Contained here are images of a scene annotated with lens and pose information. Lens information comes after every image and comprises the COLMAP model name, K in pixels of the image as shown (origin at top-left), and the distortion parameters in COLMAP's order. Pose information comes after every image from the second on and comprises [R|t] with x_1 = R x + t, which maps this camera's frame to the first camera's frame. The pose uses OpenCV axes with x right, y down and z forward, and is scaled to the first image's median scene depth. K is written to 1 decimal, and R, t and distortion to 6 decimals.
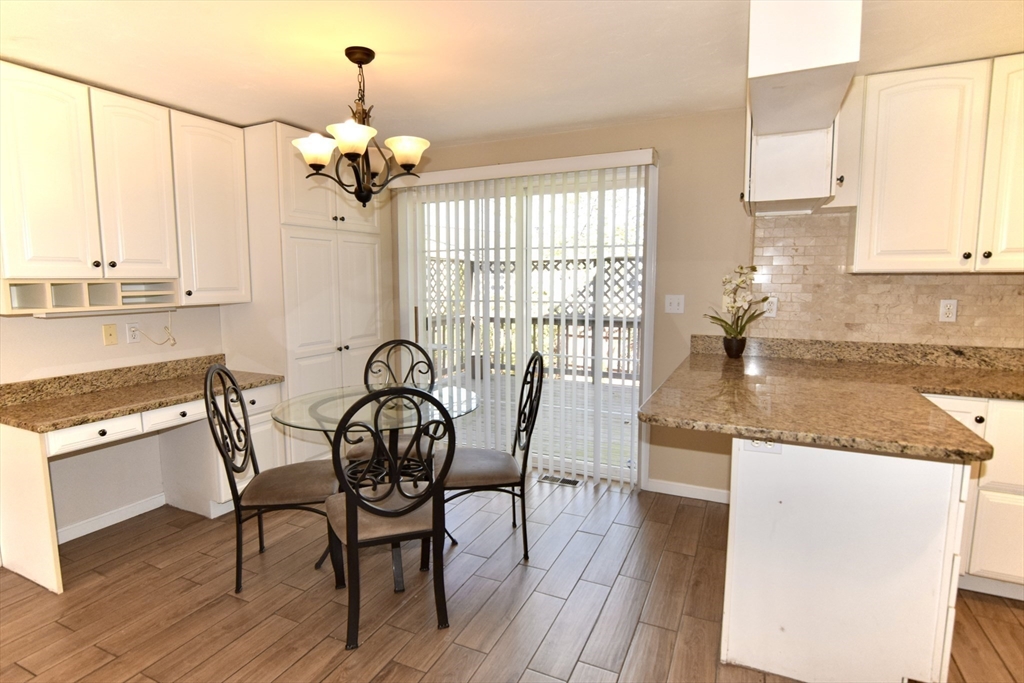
lens RADIAL K [[522.6, 0, 497.0], [0, 522.6, 341.2], [0, 0, 1]] dist [-0.035294, 0.013980]
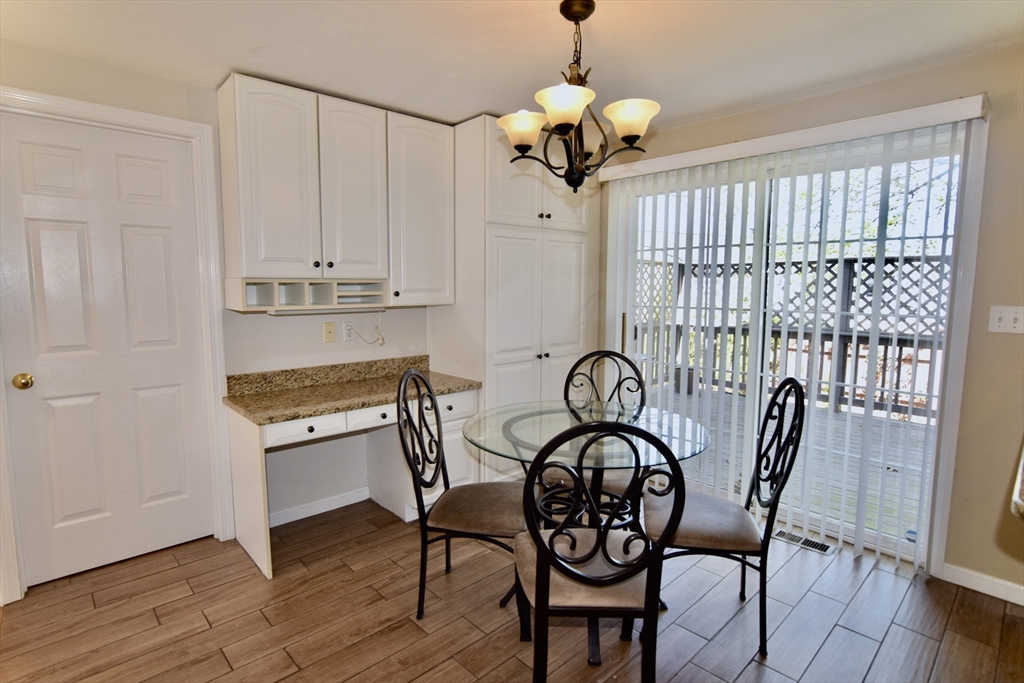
lens RADIAL K [[517.8, 0, 512.0], [0, 517.8, 341.5], [0, 0, 1]] dist [-0.016522, -0.000113]
pose [[0.938874, 0.043900, -0.341451, -0.048140], [-0.046583, 0.998914, 0.000342, -0.014066], [0.341095, 0.015585, 0.939900, 0.162277]]
